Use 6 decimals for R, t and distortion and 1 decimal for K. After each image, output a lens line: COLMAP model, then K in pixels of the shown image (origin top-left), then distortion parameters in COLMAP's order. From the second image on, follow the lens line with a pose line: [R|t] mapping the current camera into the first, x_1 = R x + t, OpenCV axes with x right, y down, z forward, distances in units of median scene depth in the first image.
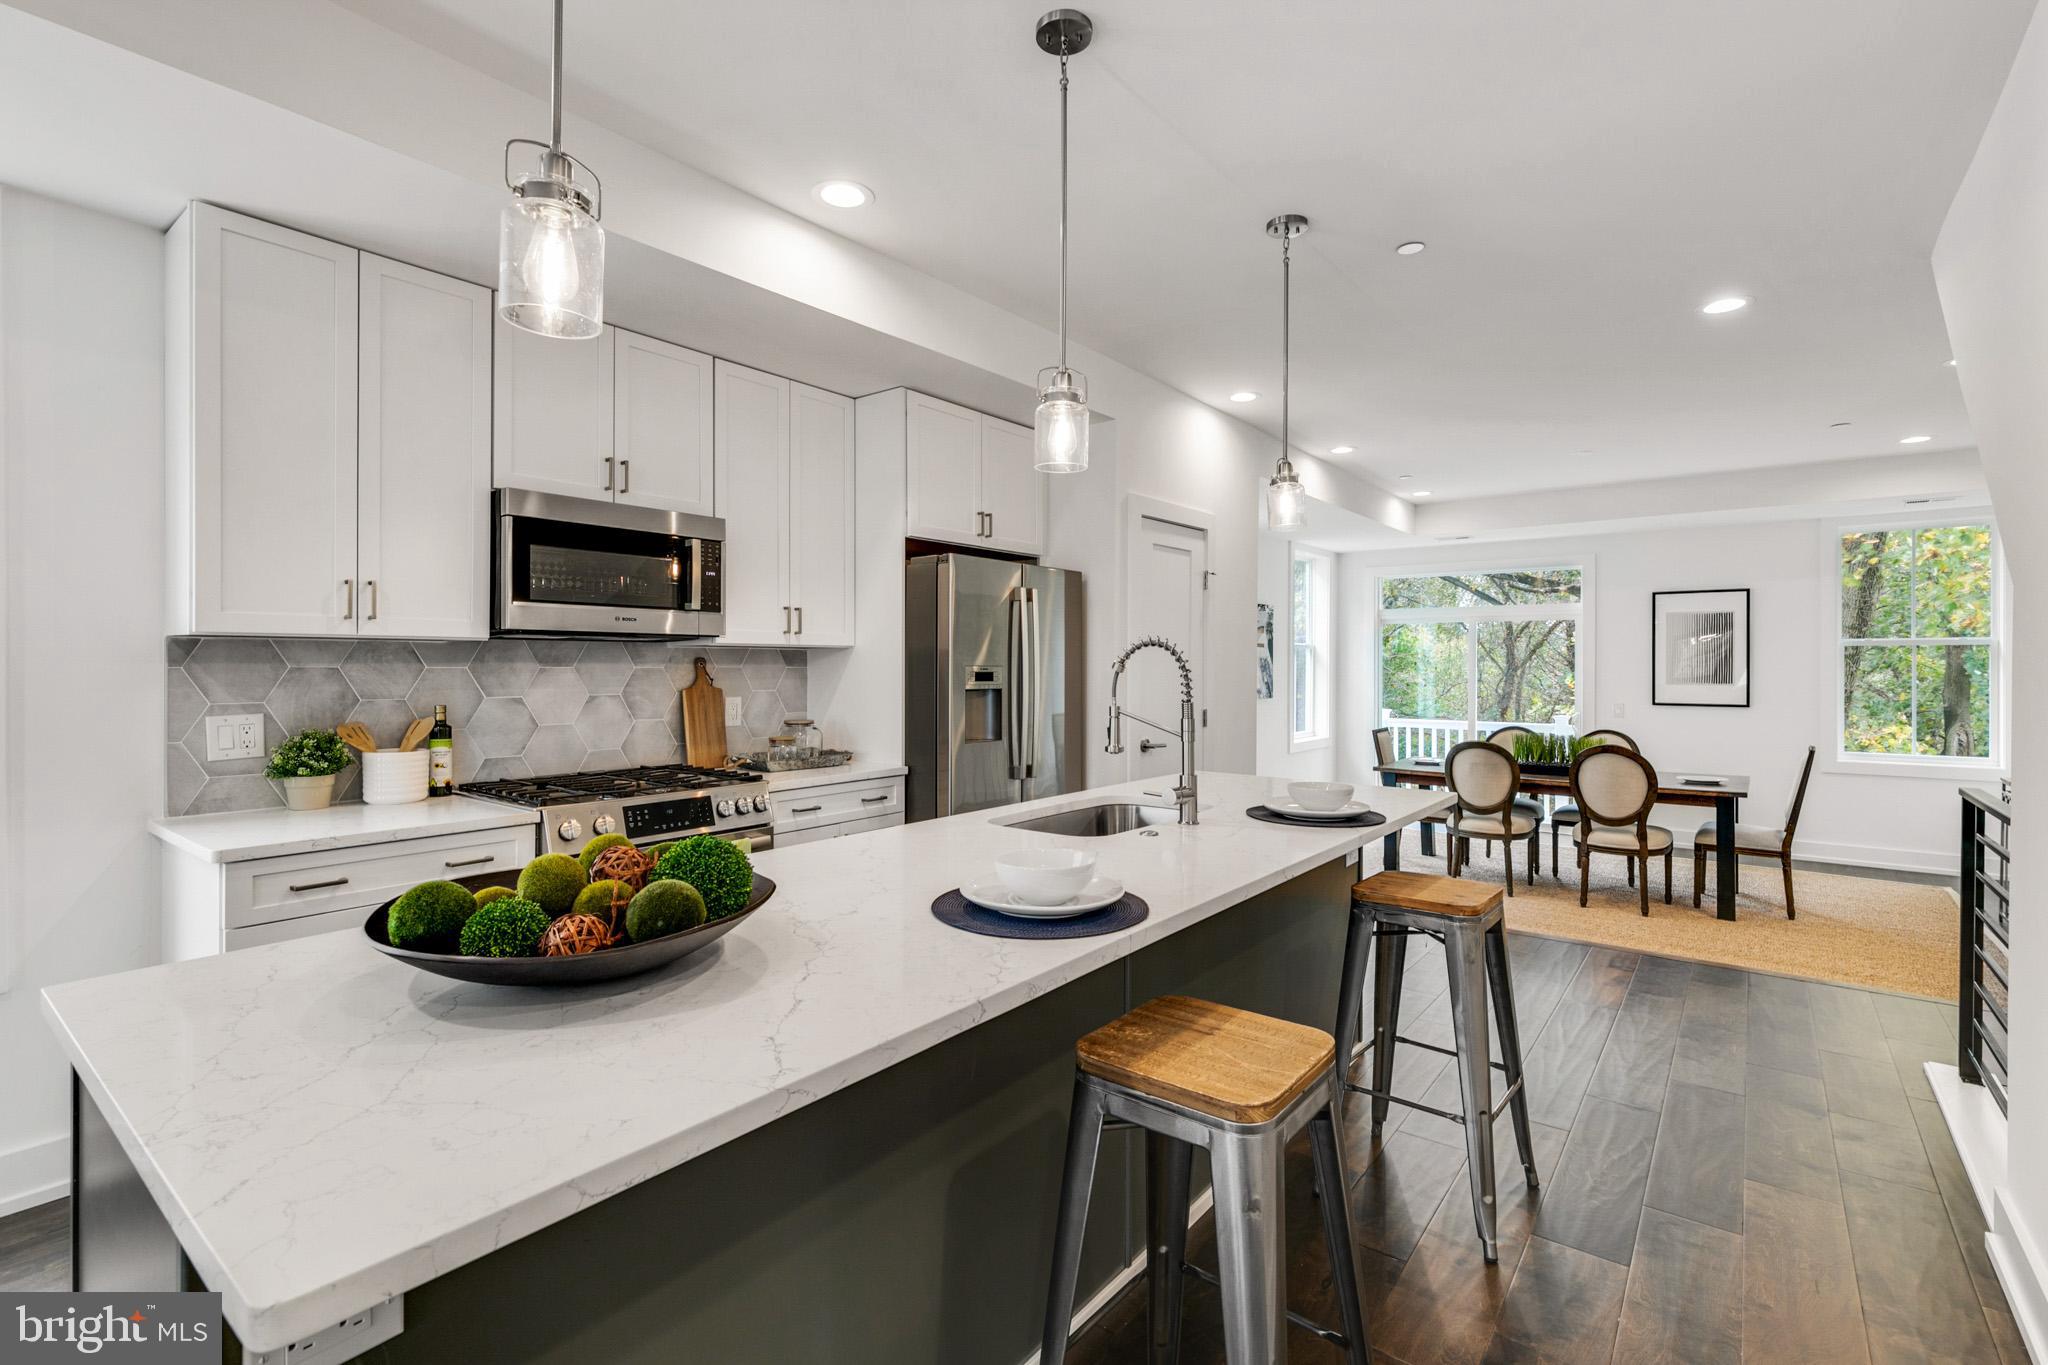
lens RADIAL K [[921.8, 0, 1013.3], [0, 921.8, 670.8], [0, 0, 1]] dist [0.002880, 0.000276]
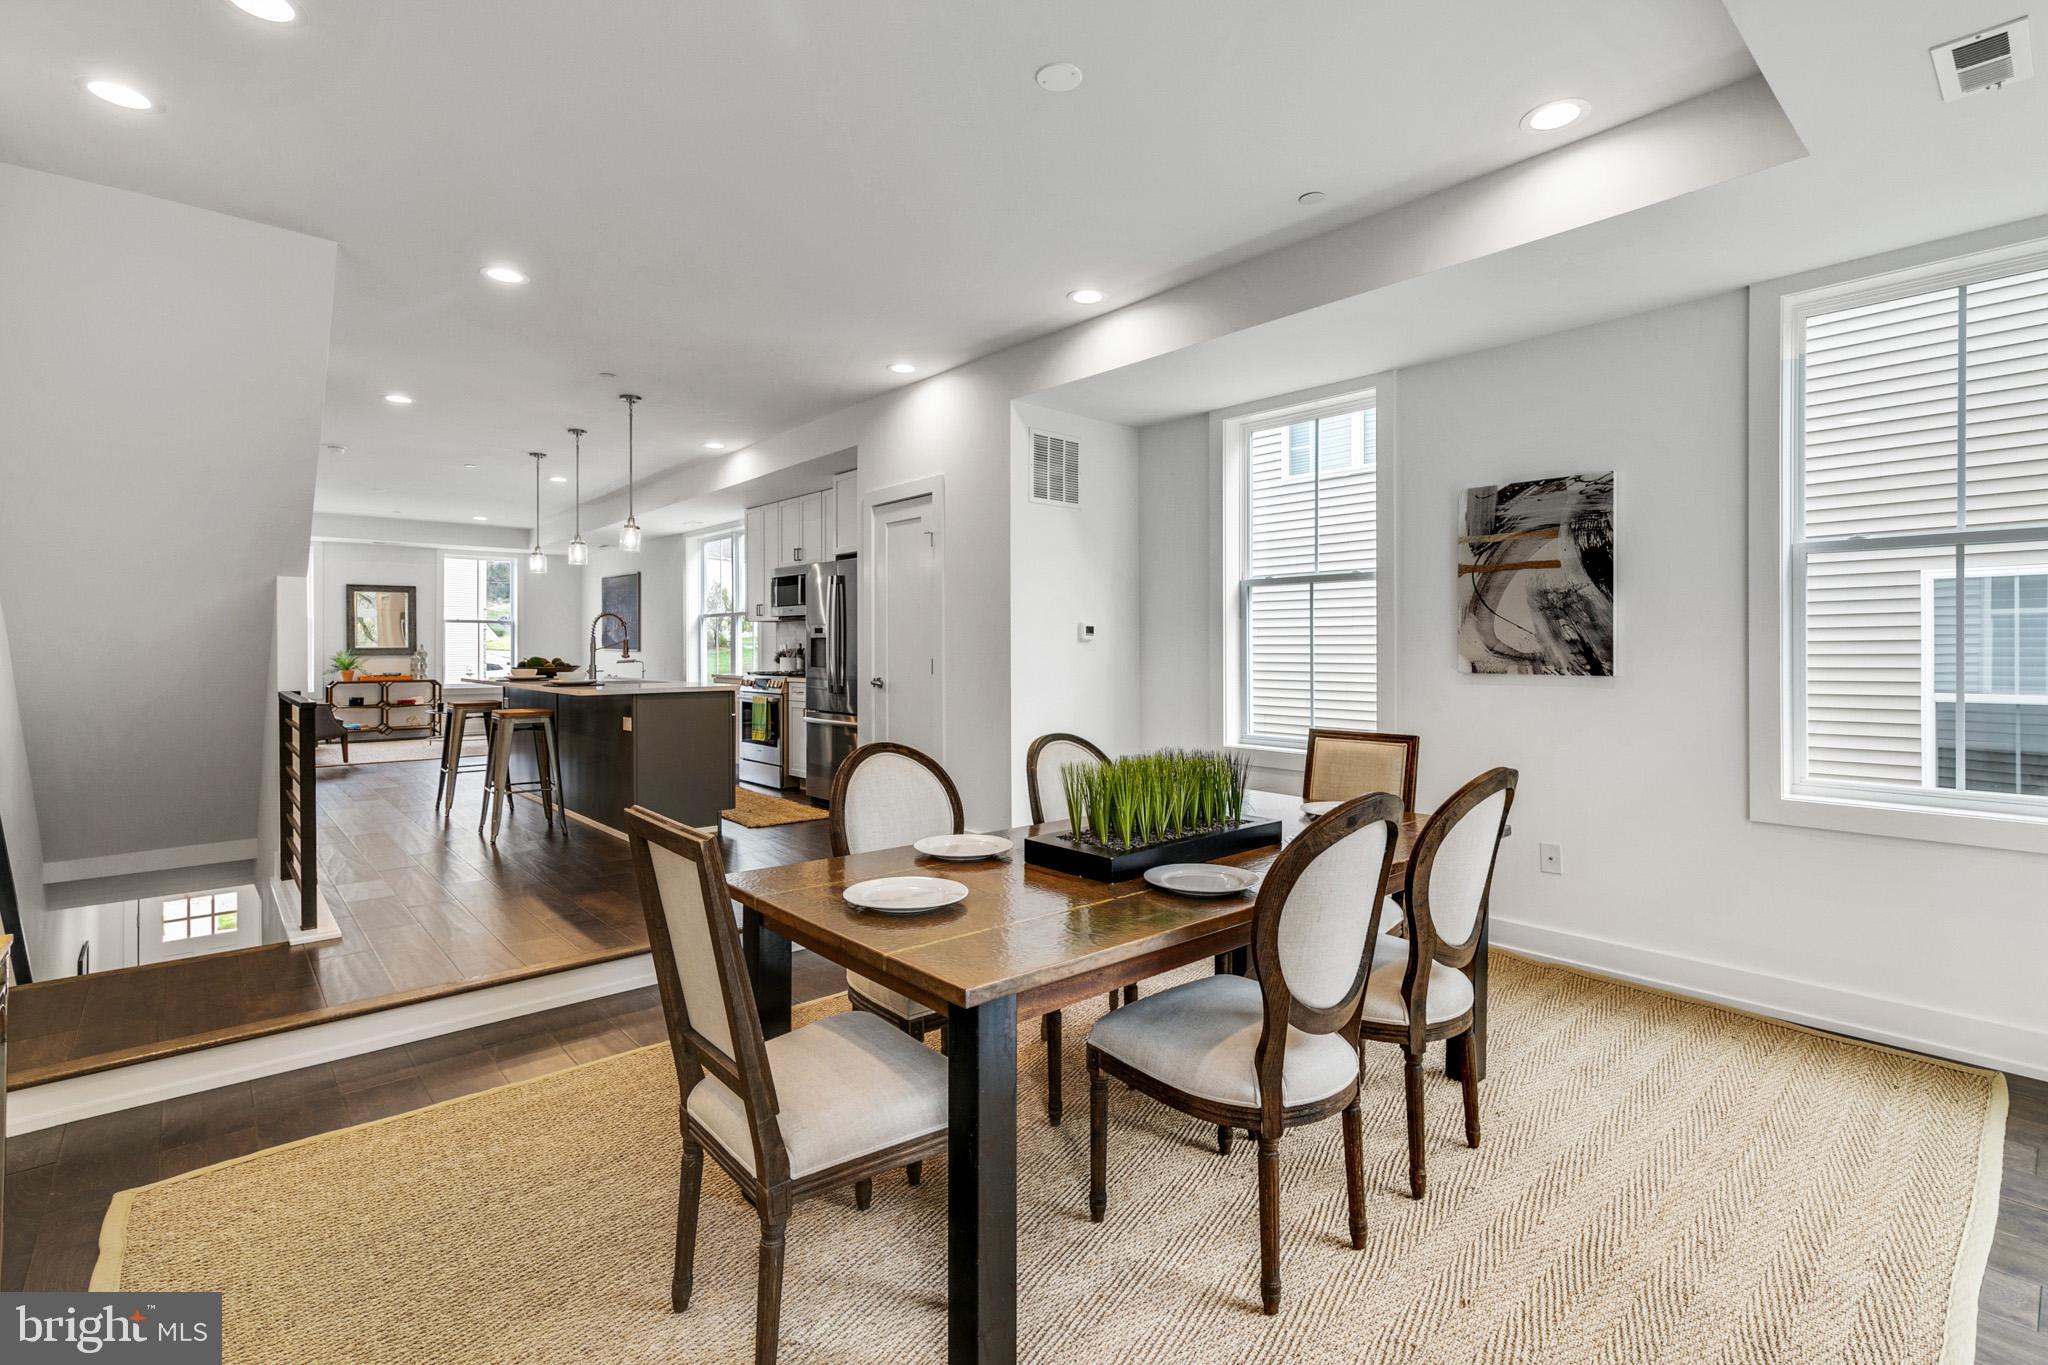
lens RADIAL K [[921.8, 0, 1034.1], [0, 921.8, 644.2], [0, 0, 1]] dist [0.002880, 0.000276]
pose [[-0.158823, -0.004120, -0.987298, 1.863143], [-0.005170, 0.999981, -0.003341, 0.040857], [0.987294, 0.004573, -0.158841, 1.914724]]
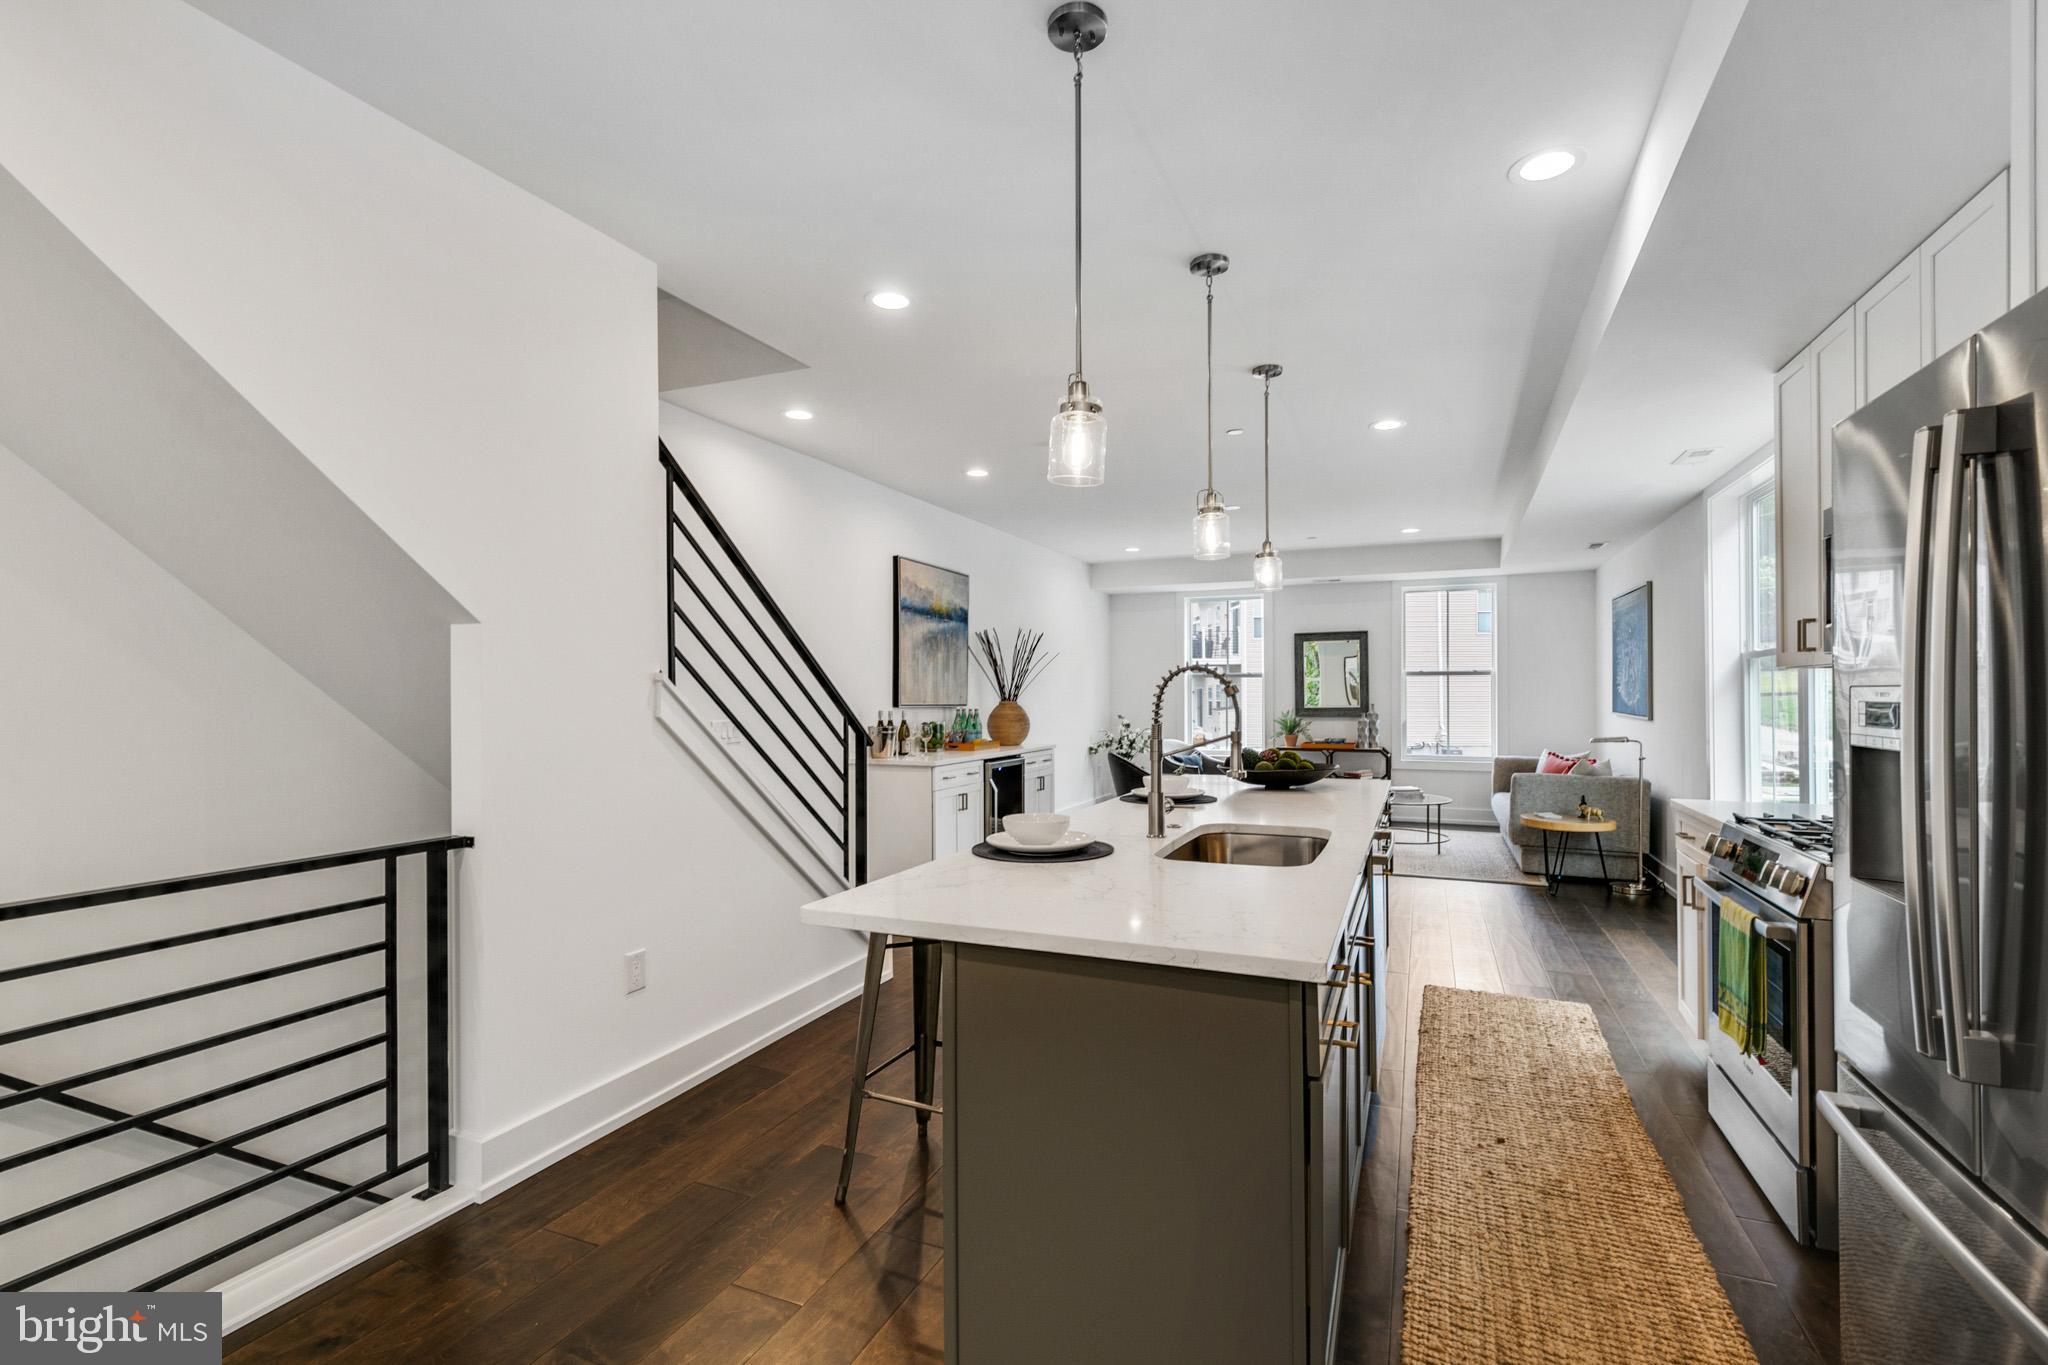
lens RADIAL K [[921.8, 0, 1022.6], [0, 921.8, 690.6], [0, 0, 1]] dist [0.002880, 0.000276]
pose [[-0.965555, 0.000759, -0.260198, 0.454224], [0.000204, 0.999998, 0.002160, -0.005636], [0.260199, 0.002032, -0.965553, 1.440830]]
